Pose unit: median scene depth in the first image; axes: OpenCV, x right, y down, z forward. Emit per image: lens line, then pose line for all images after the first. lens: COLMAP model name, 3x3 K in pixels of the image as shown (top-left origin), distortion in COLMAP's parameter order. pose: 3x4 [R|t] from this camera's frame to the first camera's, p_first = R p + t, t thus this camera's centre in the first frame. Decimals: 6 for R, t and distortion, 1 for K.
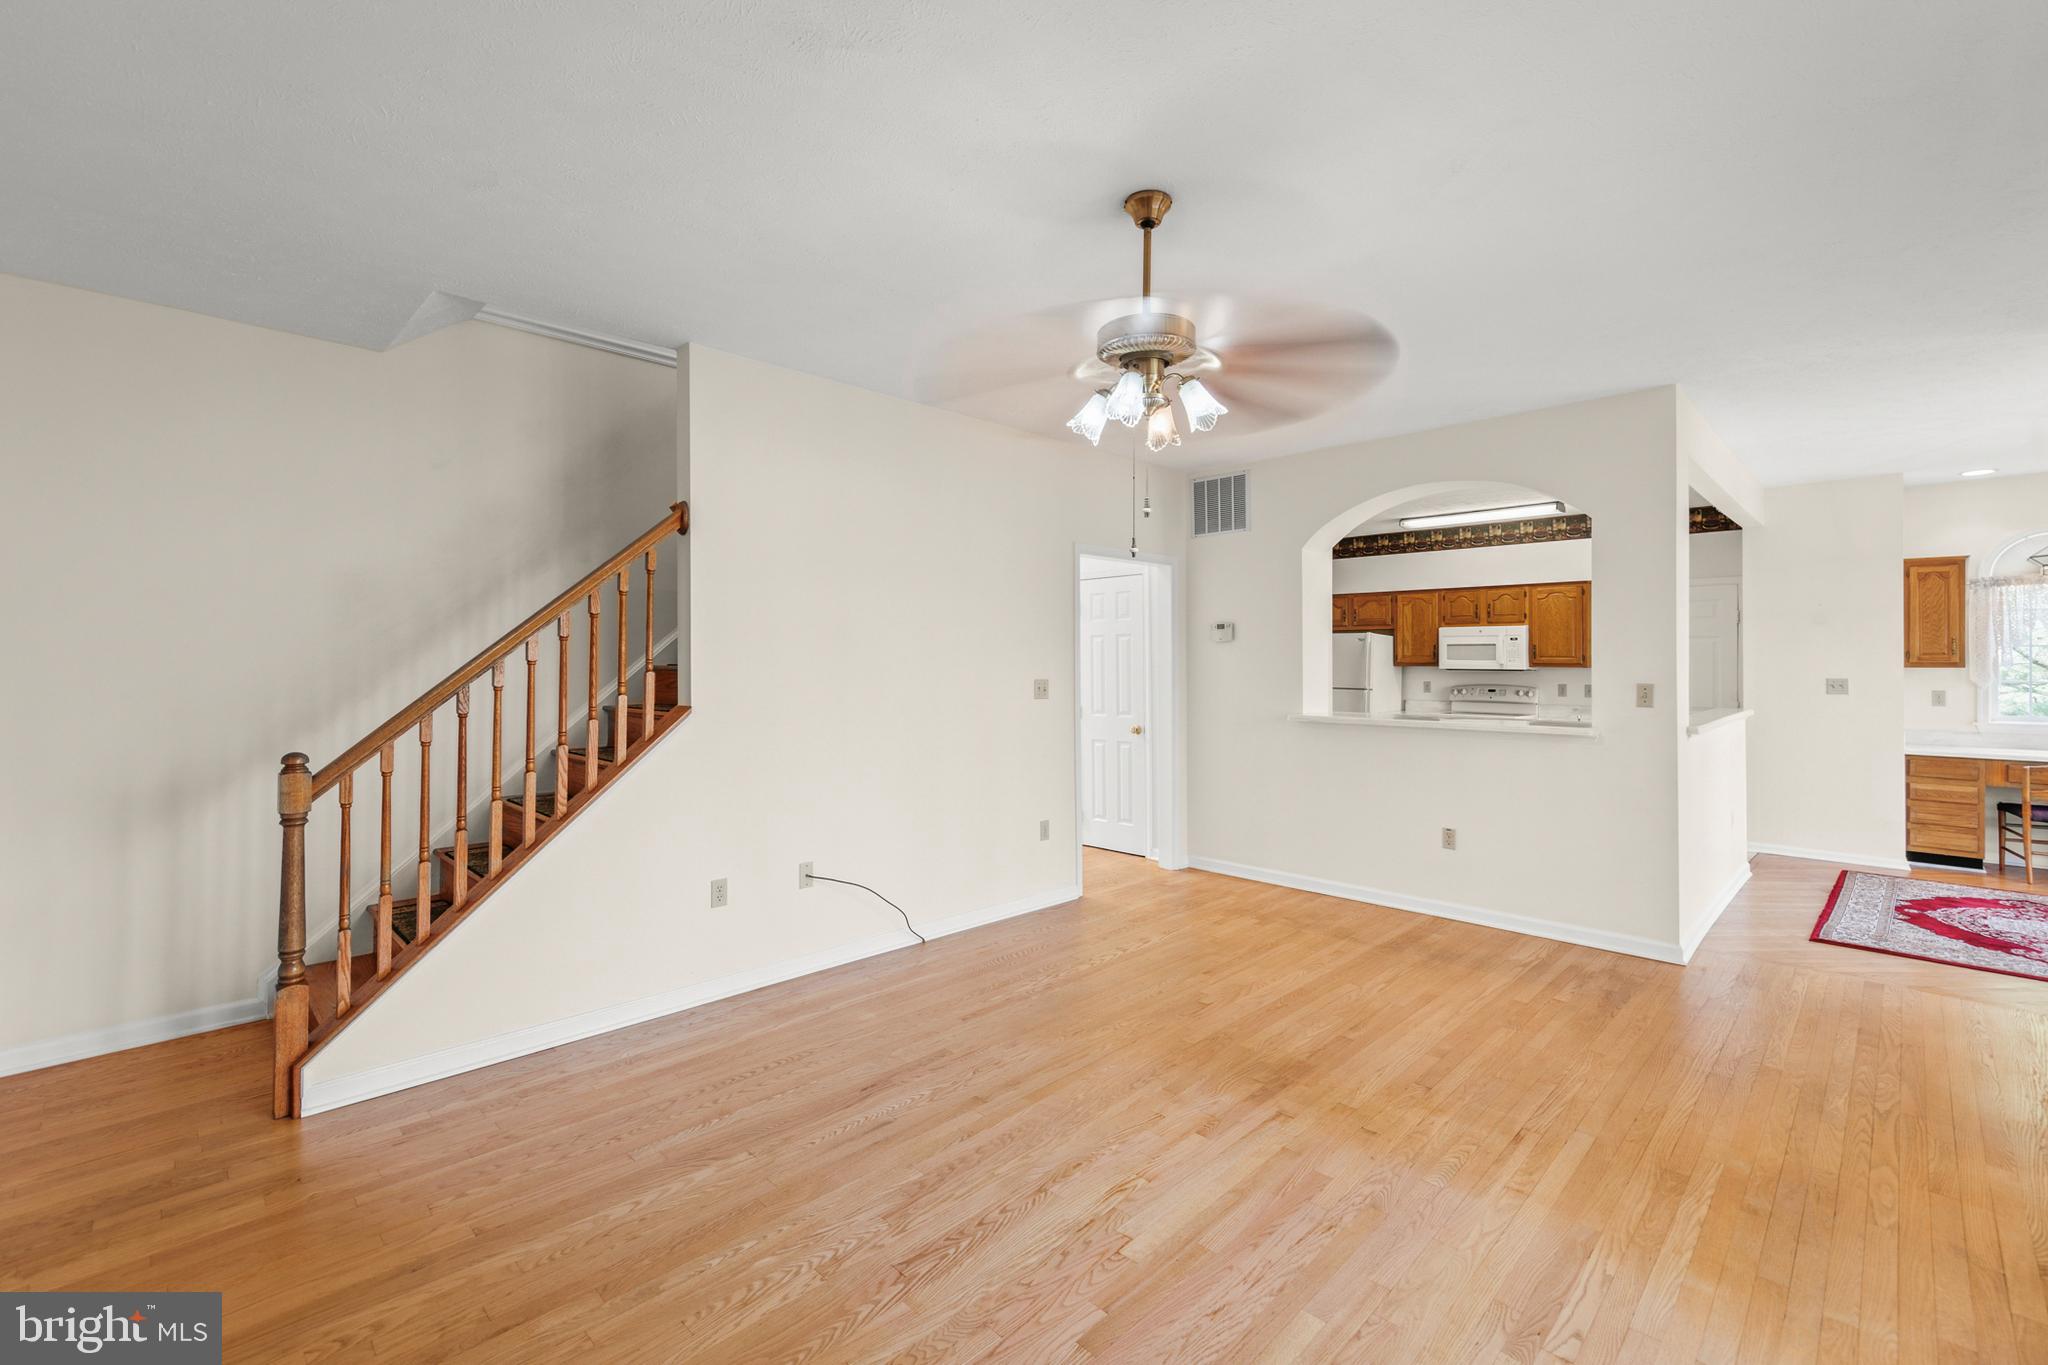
lens RADIAL K [[885.6, 0, 1023.8], [0, 885.6, 656.1], [0, 0, 1]] dist [0.009072, 0.000040]
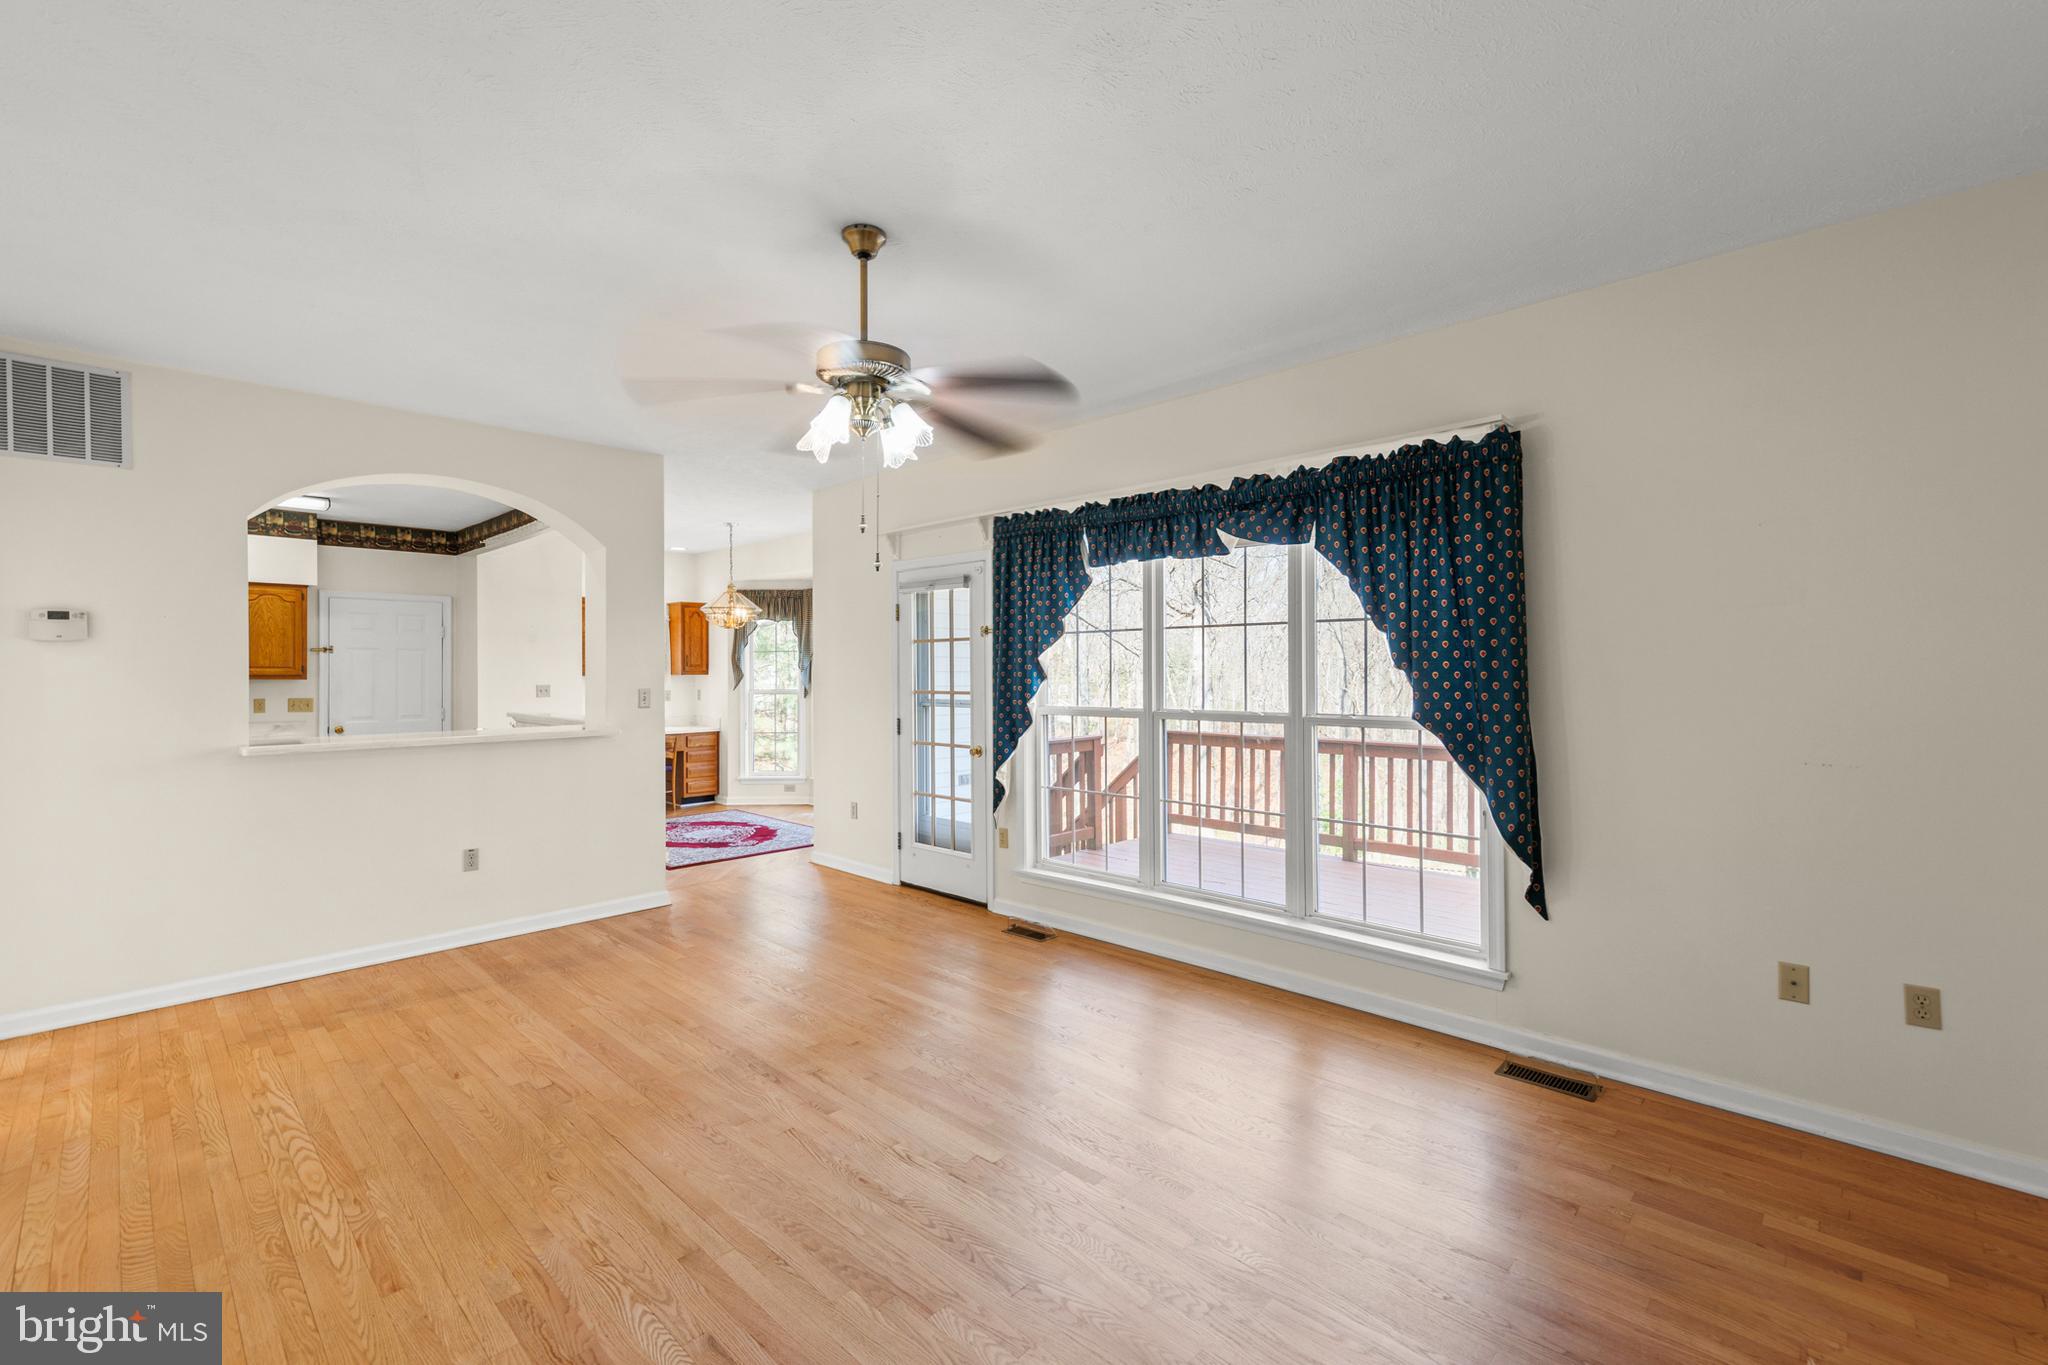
lens RADIAL K [[867.1, 0, 1044.7], [0, 867.1, 667.8], [0, 0, 1]] dist [0.002354, 0.000159]
pose [[-0.037861, 0.002177, 0.999281, -0.586318], [-0.001044, 0.999997, -0.002219, 0.004014], [-0.999282, -0.001127, -0.037858, 0.538277]]
